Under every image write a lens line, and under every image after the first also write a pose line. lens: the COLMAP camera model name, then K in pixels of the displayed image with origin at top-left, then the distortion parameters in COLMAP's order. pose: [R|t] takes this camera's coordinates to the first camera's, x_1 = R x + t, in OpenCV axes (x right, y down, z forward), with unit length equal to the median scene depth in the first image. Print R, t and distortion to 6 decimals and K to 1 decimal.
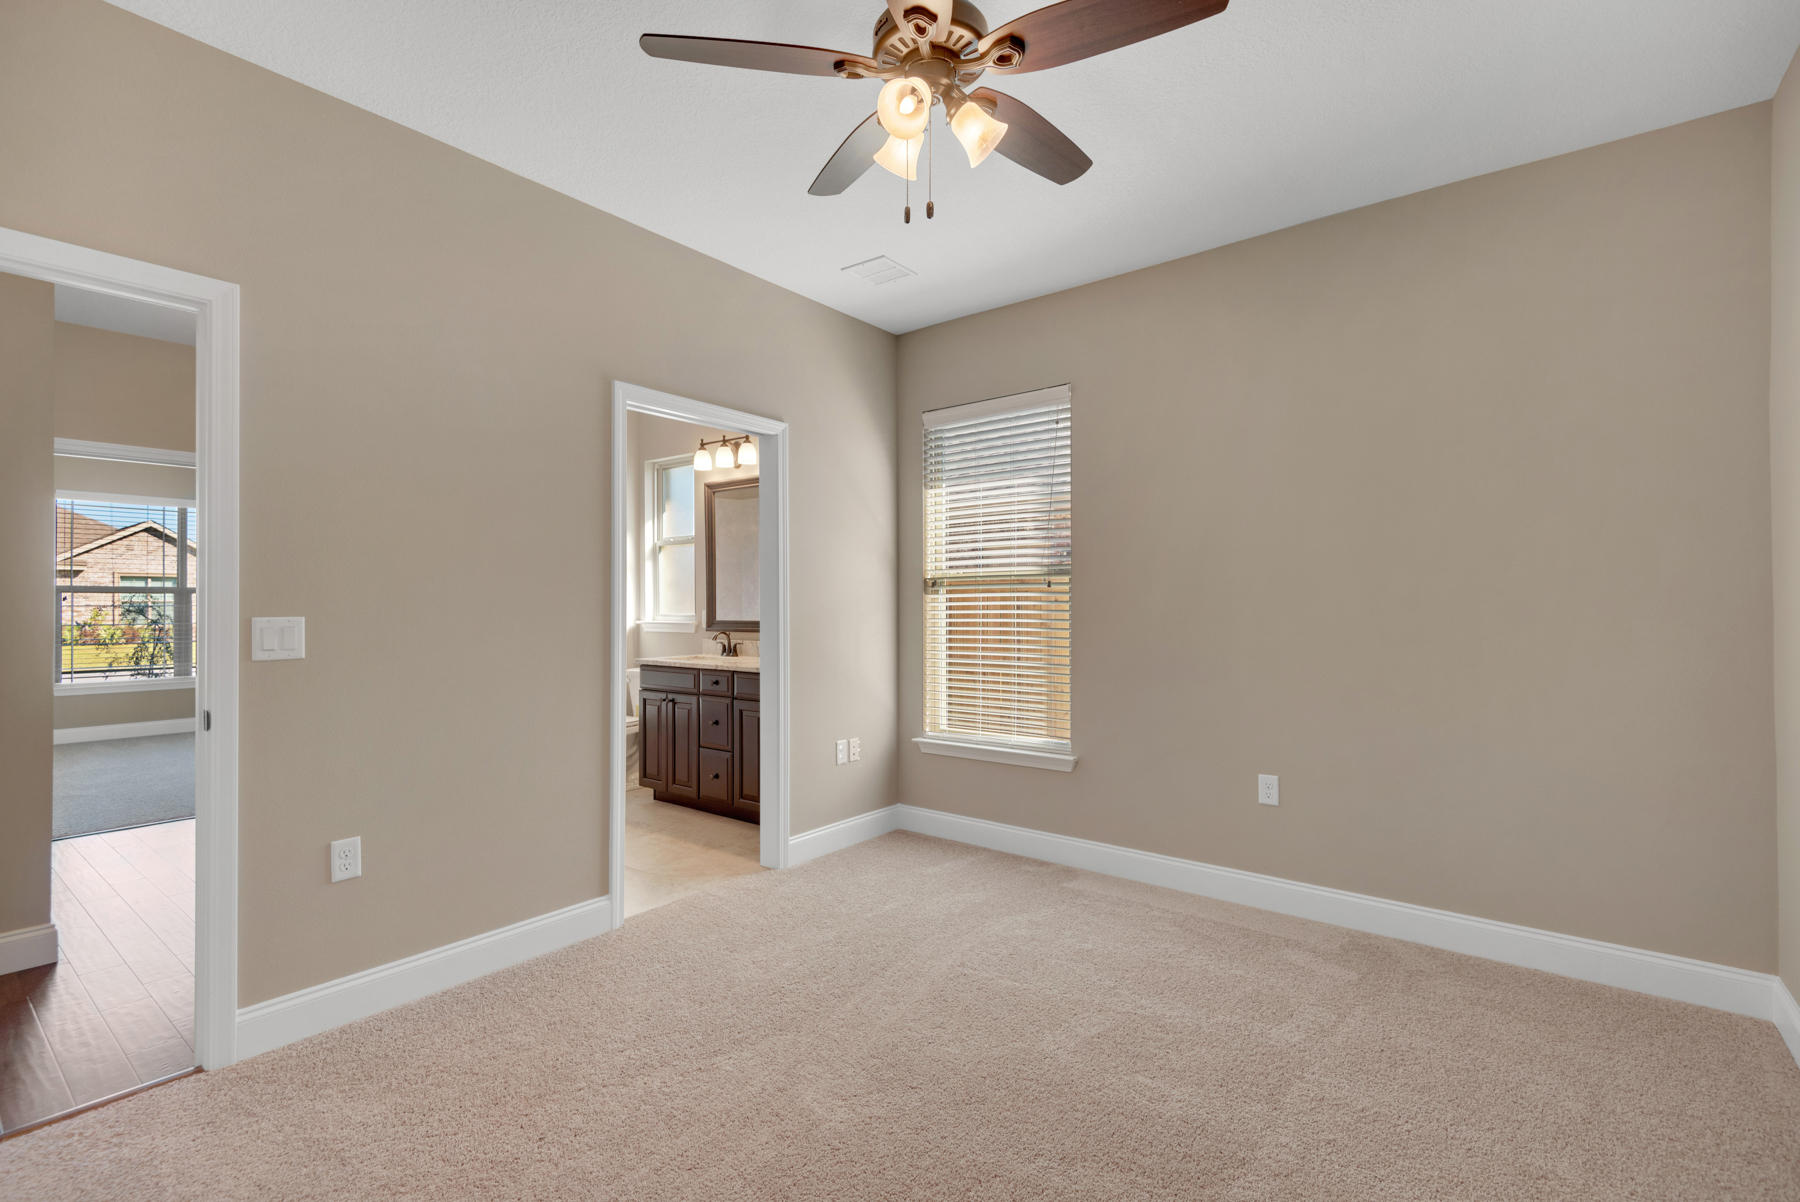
lens RADIAL K [[818.3, 0, 901.2], [0, 818.3, 600.3], [0, 0, 1]] dist [0.005567, 0.000764]
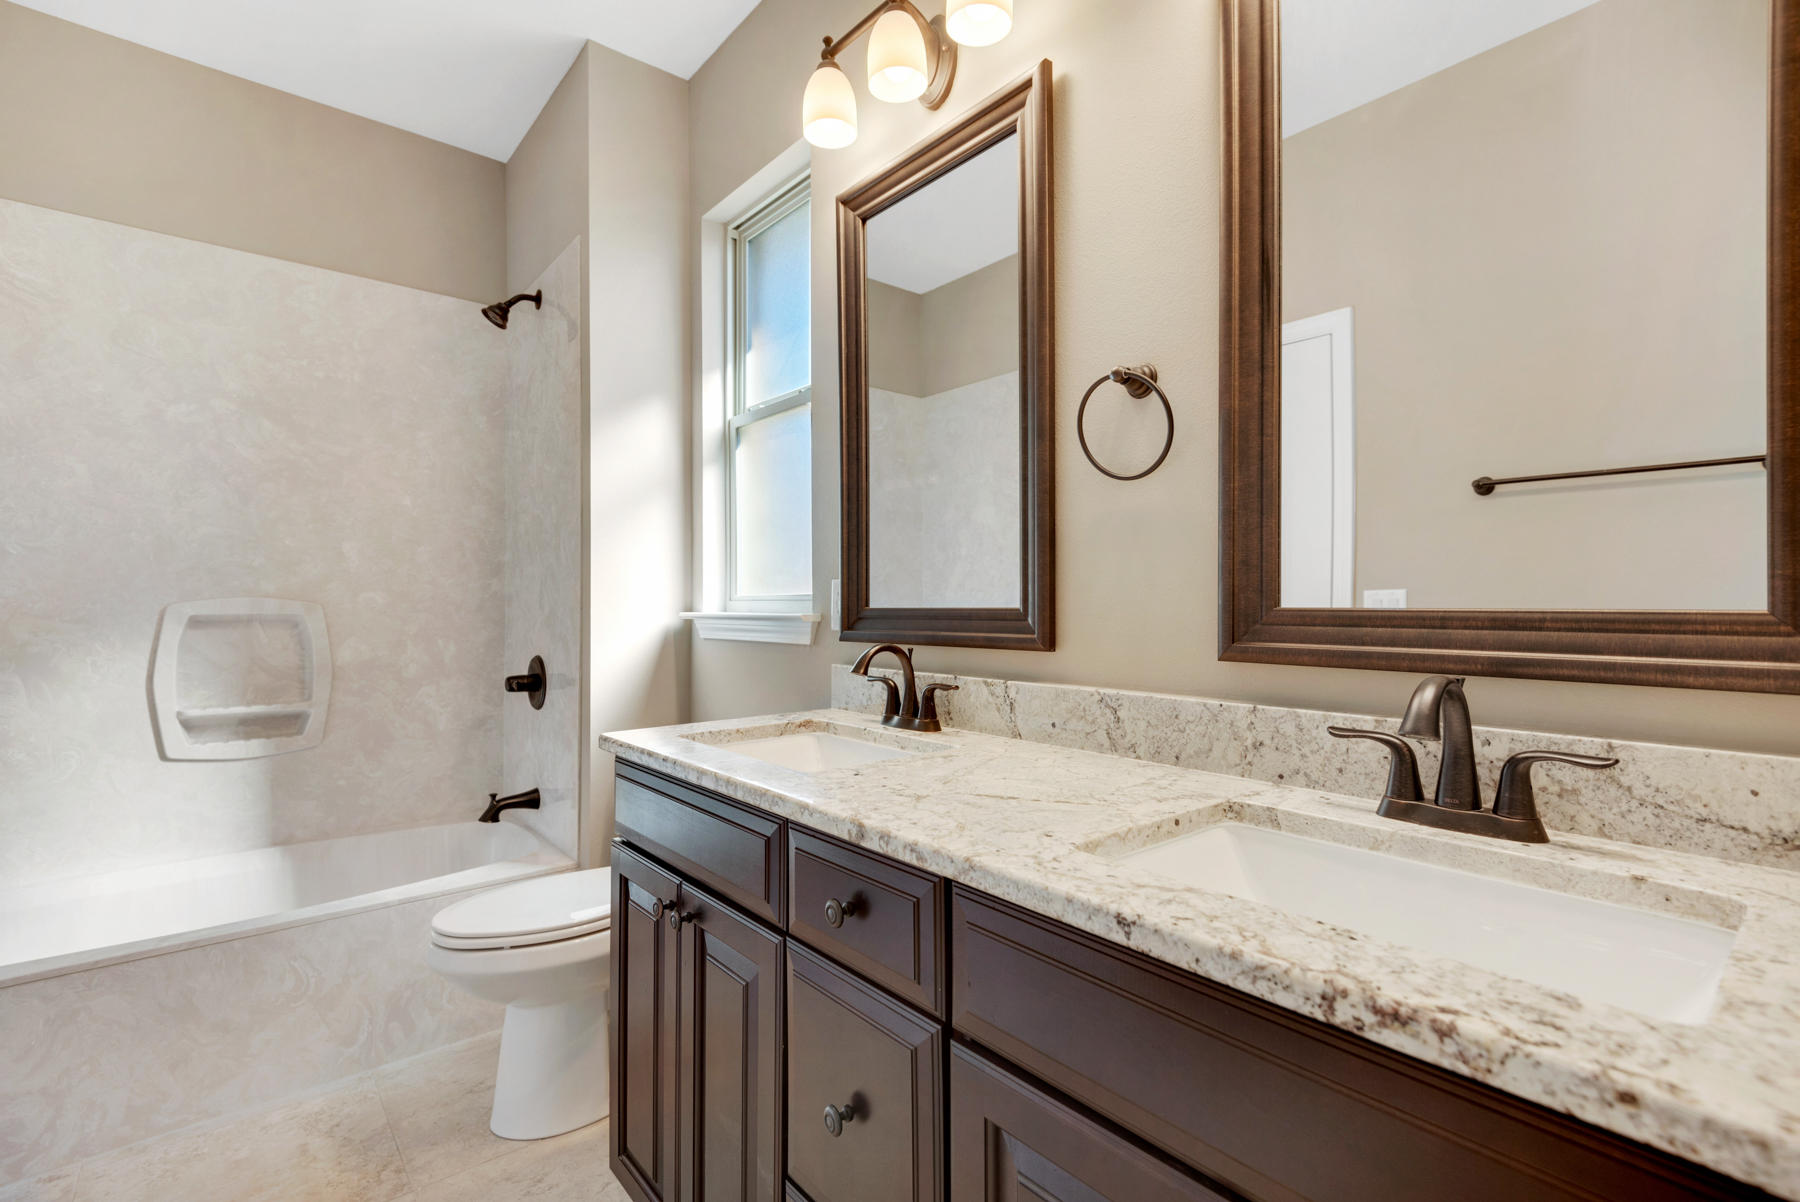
lens RADIAL K [[818.3, 0, 898.9], [0, 818.3, 603.9], [0, 0, 1]] dist [0.005567, 0.000764]
pose [[0.980441, 0.002431, -0.196800, -0.149645], [-0.002357, 0.999997, 0.000610, 0.022525], [0.196801, -0.000134, 0.980443, 0.680402]]
